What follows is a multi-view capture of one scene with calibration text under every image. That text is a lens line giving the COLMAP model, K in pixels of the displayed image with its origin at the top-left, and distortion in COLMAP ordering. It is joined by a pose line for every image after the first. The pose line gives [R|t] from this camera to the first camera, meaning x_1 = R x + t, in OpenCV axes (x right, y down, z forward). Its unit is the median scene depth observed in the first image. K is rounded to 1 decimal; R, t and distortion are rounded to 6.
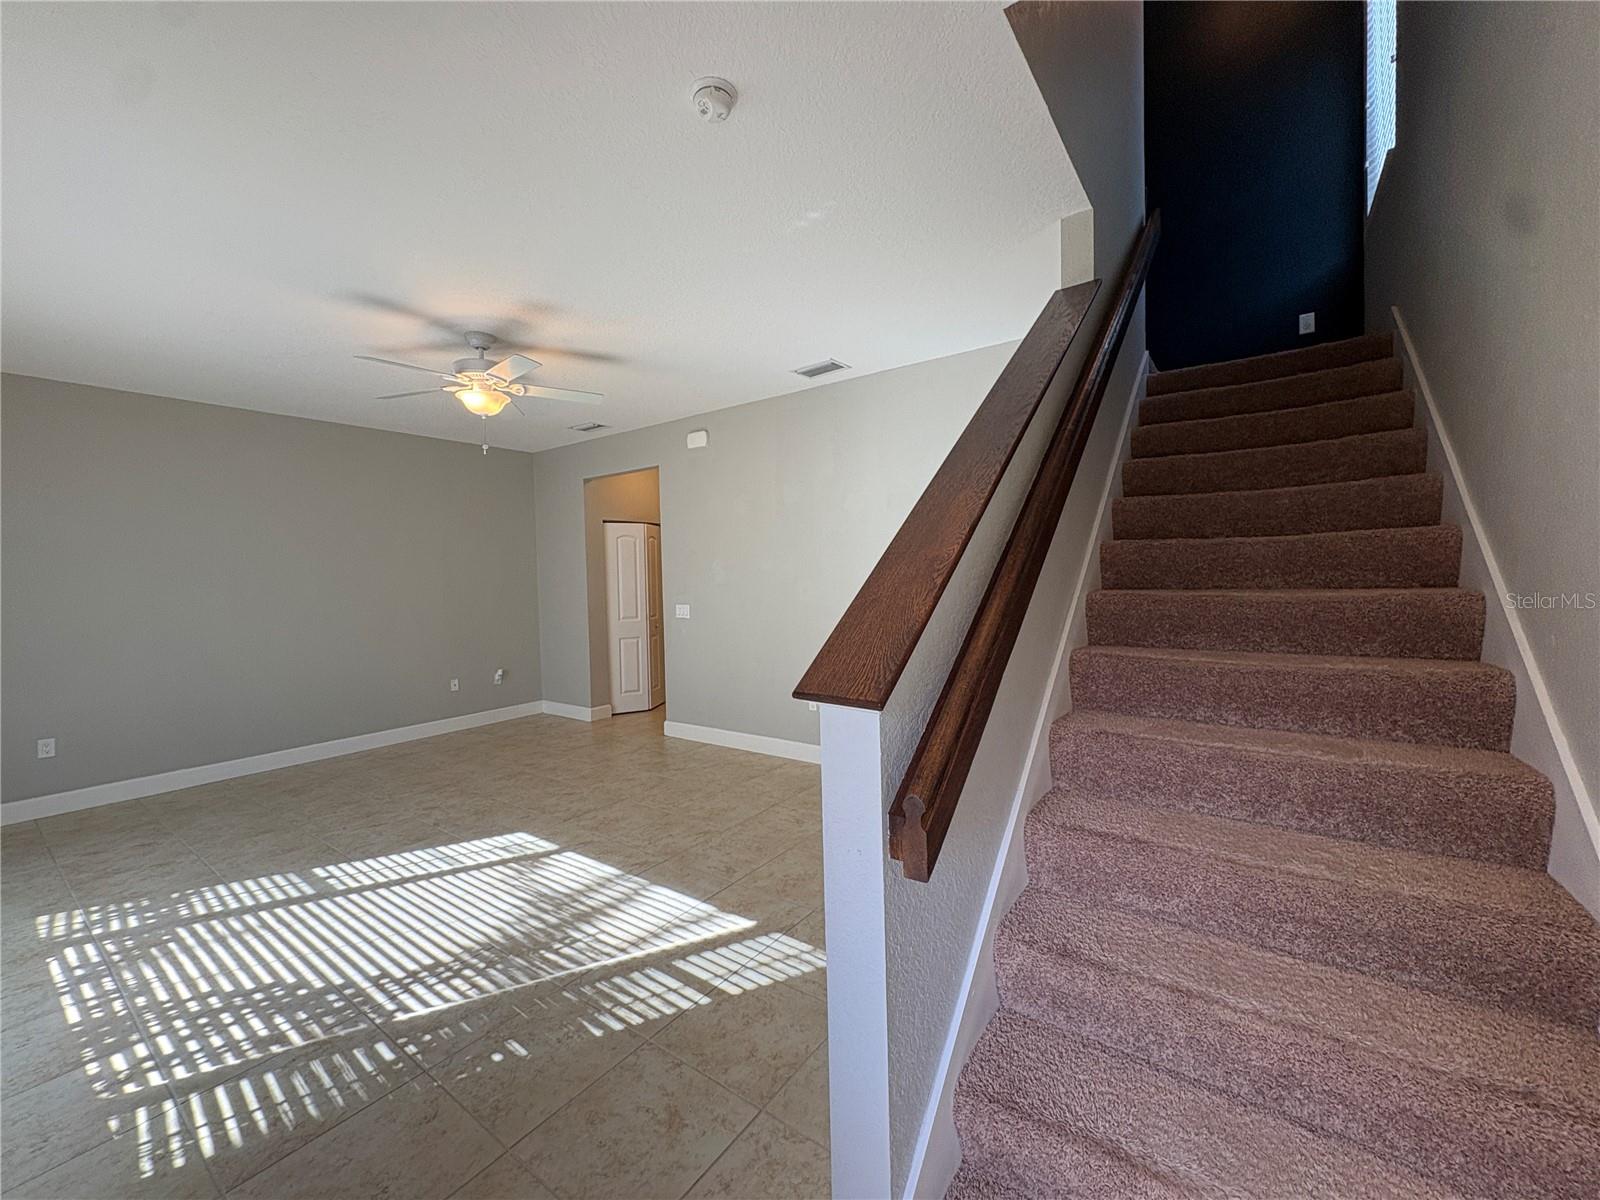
lens RADIAL K [[637.9, 0, 797.6], [0, 637.9, 593.3], [0, 0, 1]] dist [-0.001279, 0.000541]
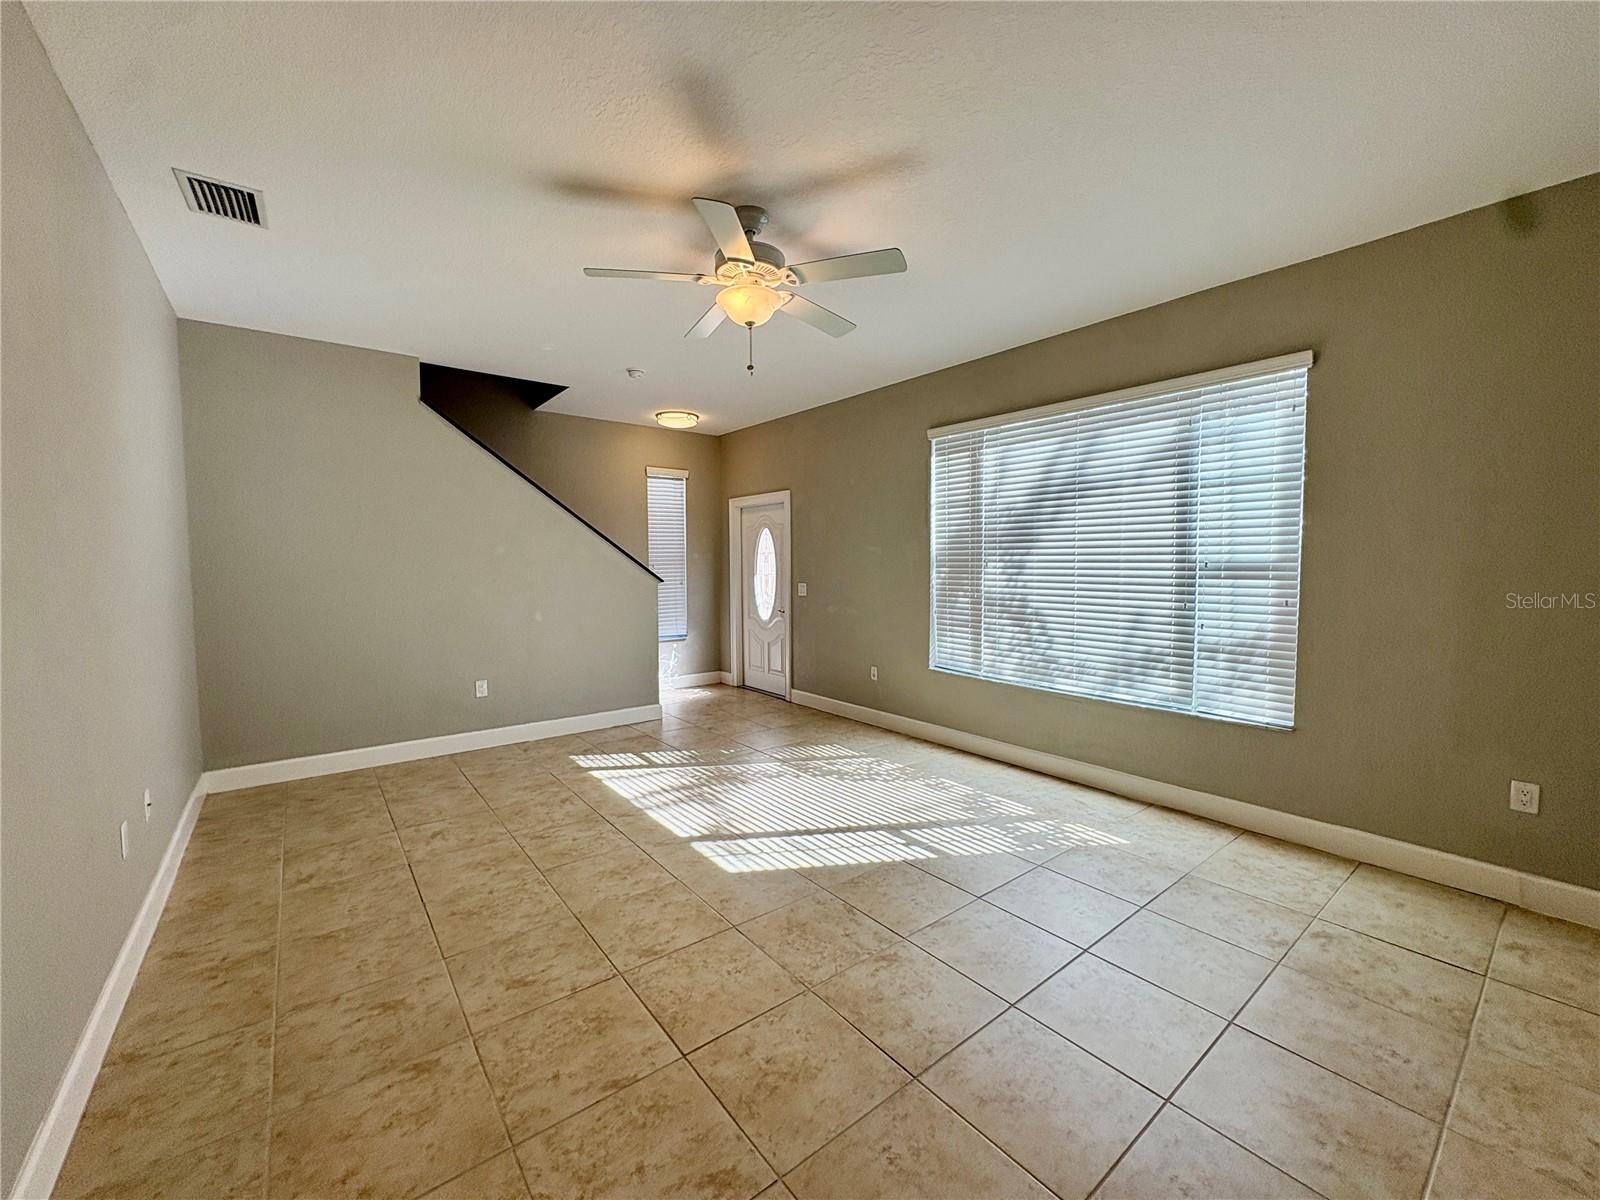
lens RADIAL K [[637.9, 0, 797.9], [0, 637.9, 596.7], [0, 0, 1]] dist [-0.001279, 0.000541]
pose [[-0.961858, 0.013649, 0.273209, -0.893204], [0.035491, 0.996539, 0.075163, -0.022838], [-0.271237, 0.081993, -0.959014, 2.075337]]
